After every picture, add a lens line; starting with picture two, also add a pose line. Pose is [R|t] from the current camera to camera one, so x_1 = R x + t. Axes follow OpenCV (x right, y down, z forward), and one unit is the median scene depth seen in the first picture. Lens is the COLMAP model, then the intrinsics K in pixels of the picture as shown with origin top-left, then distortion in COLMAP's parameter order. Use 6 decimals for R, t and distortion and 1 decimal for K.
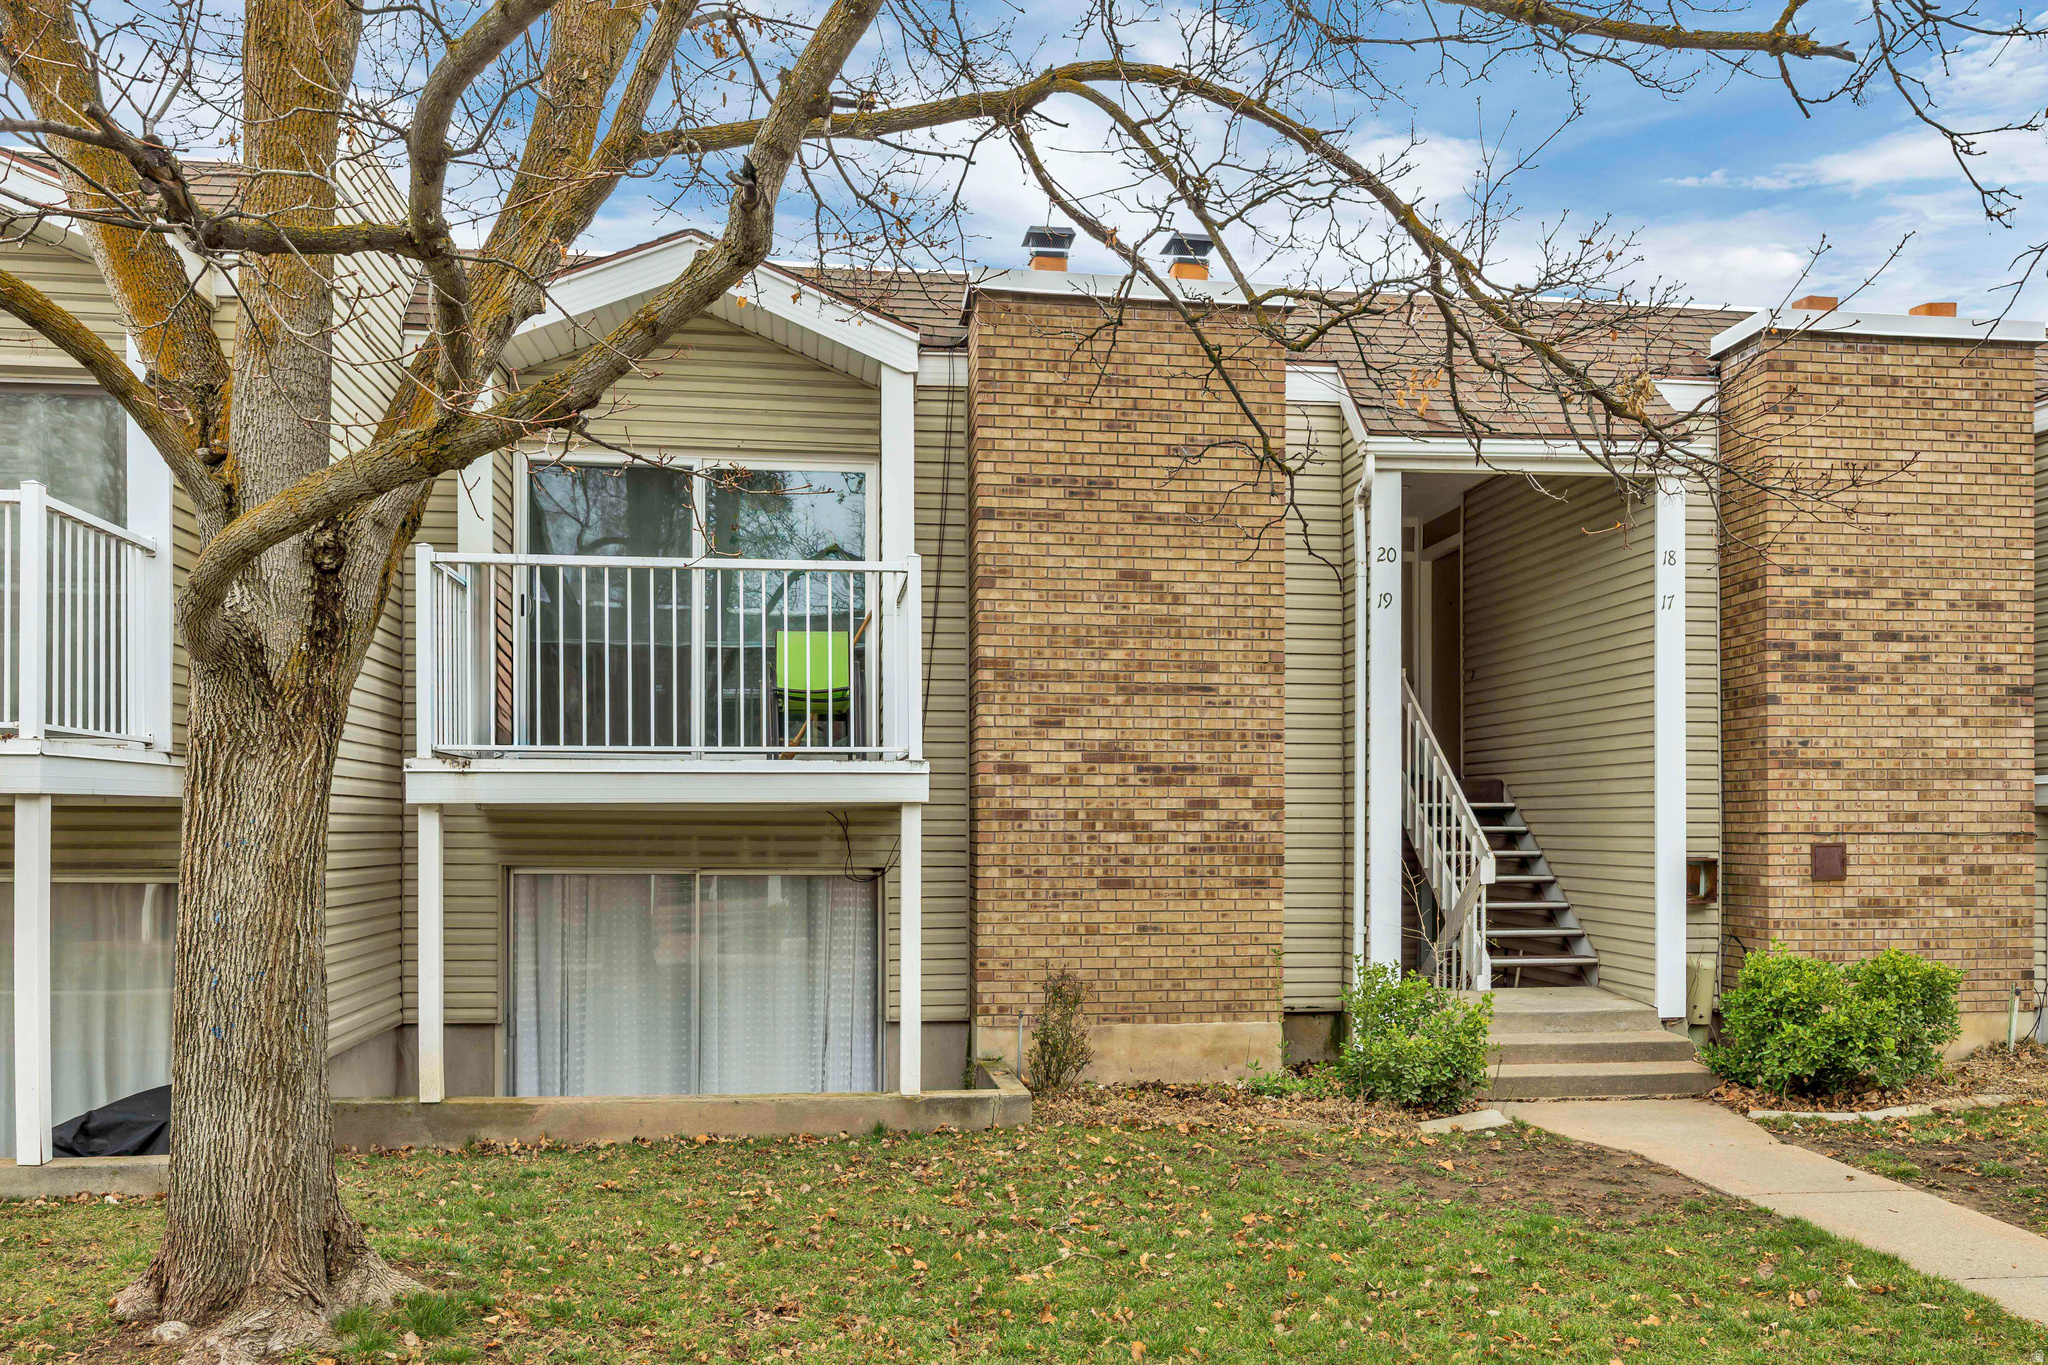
lens RADIAL K [[1604.6, 0, 1024.1], [0, 1604.6, 755.1], [0, 0, 1]] dist [-0.006653, -0.002136]
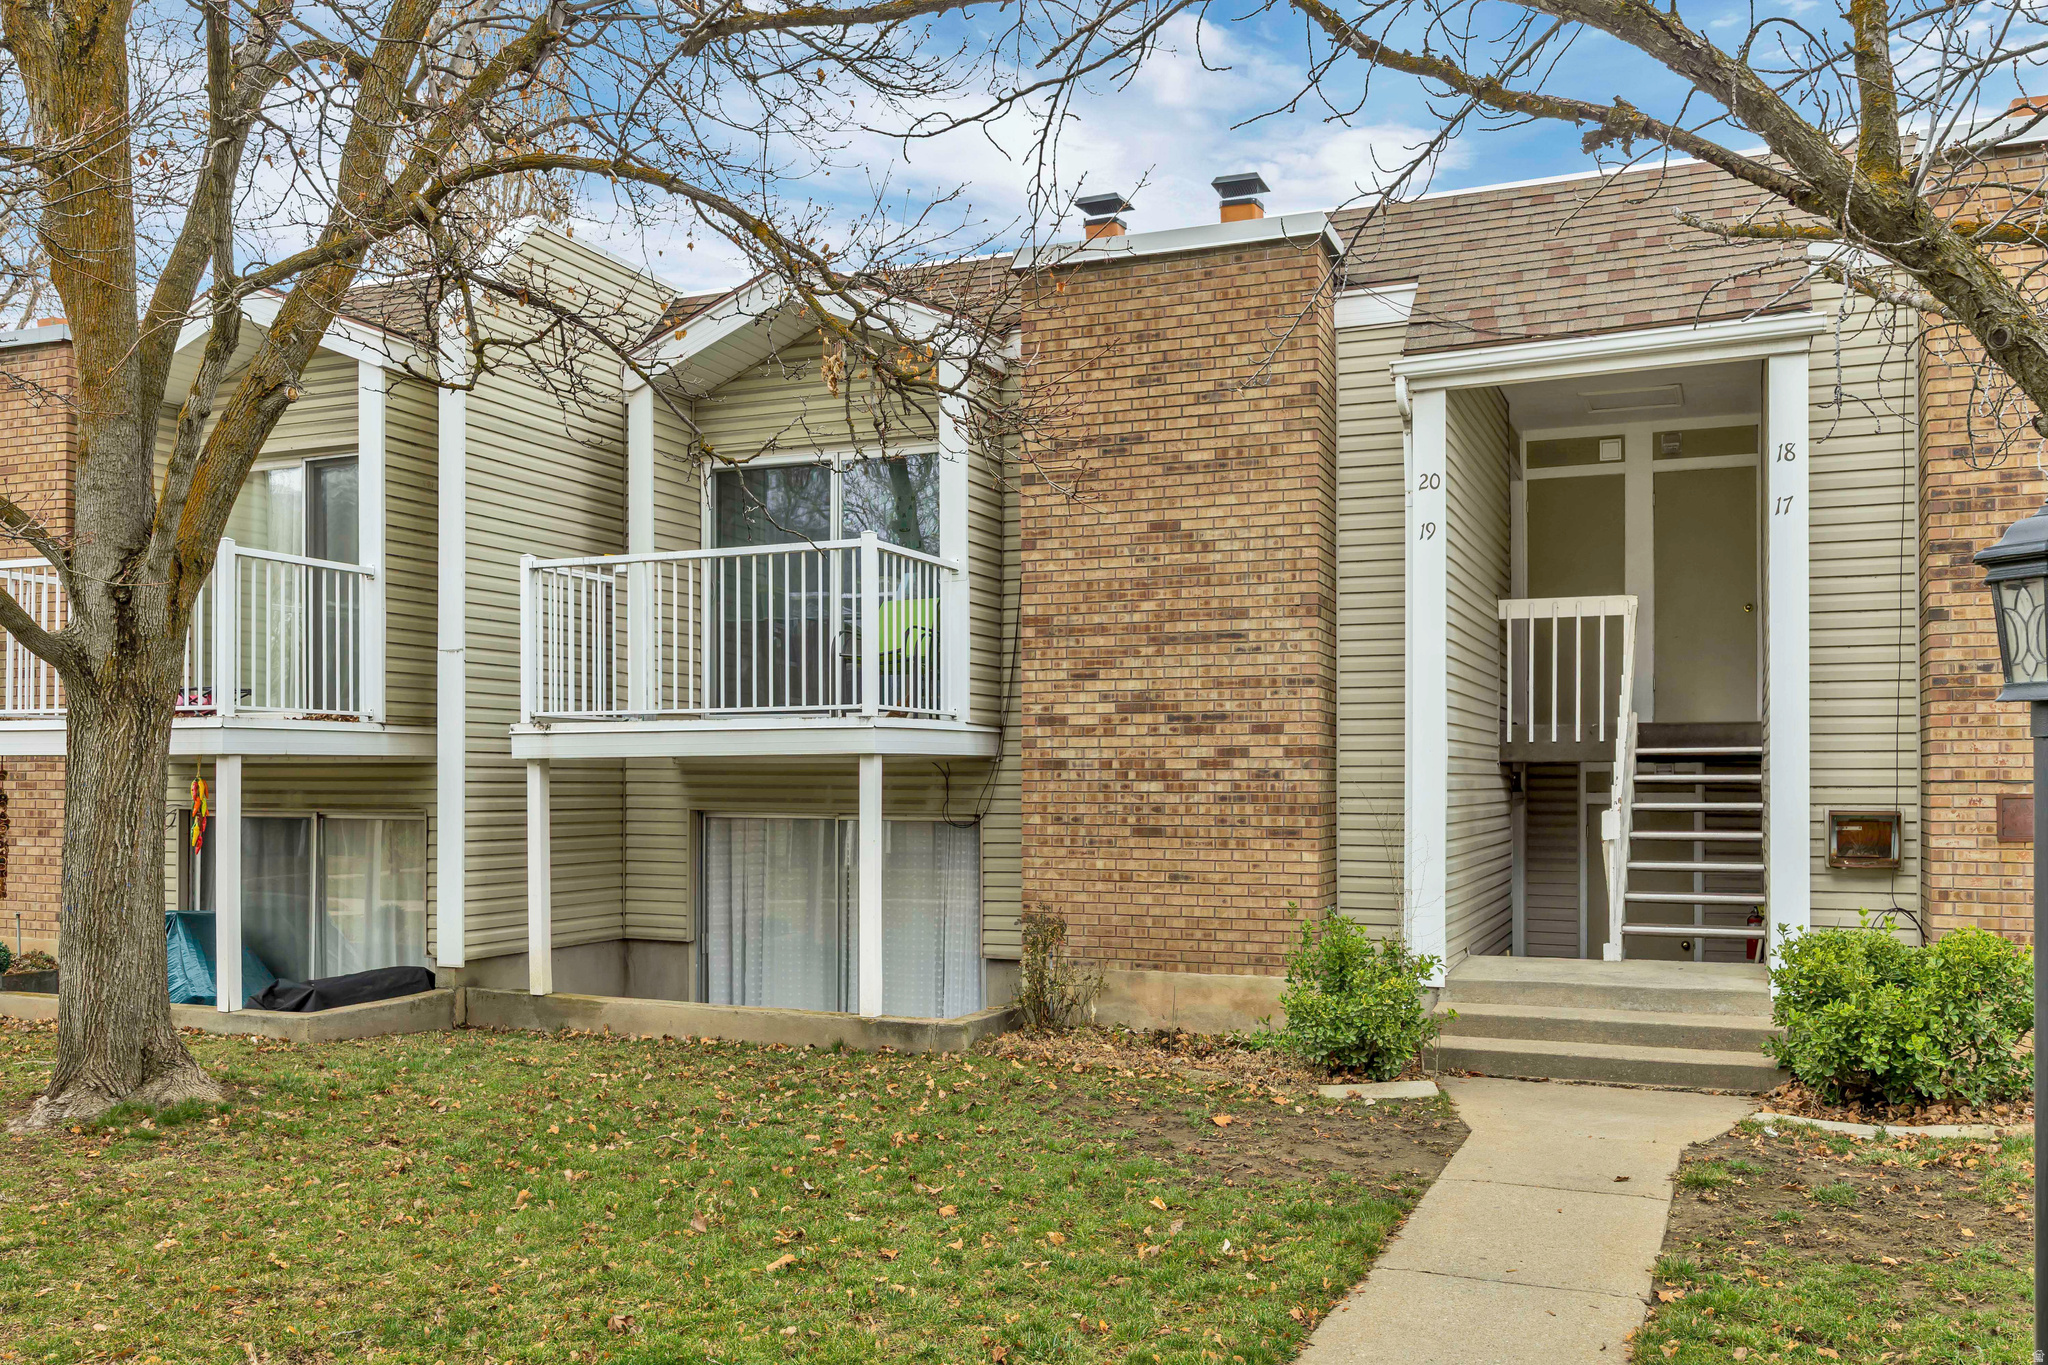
lens RADIAL K [[1699.7, 0, 1024.4], [0, 1699.7, 688.0], [0, 0, 1]] dist [-0.005552, 0.002933]
pose [[0.858341, -0.029871, -0.512209, 0.538048], [0.024361, 0.999551, -0.017469, 0.006029], [0.512500, 0.002517, 0.858683, 0.037606]]
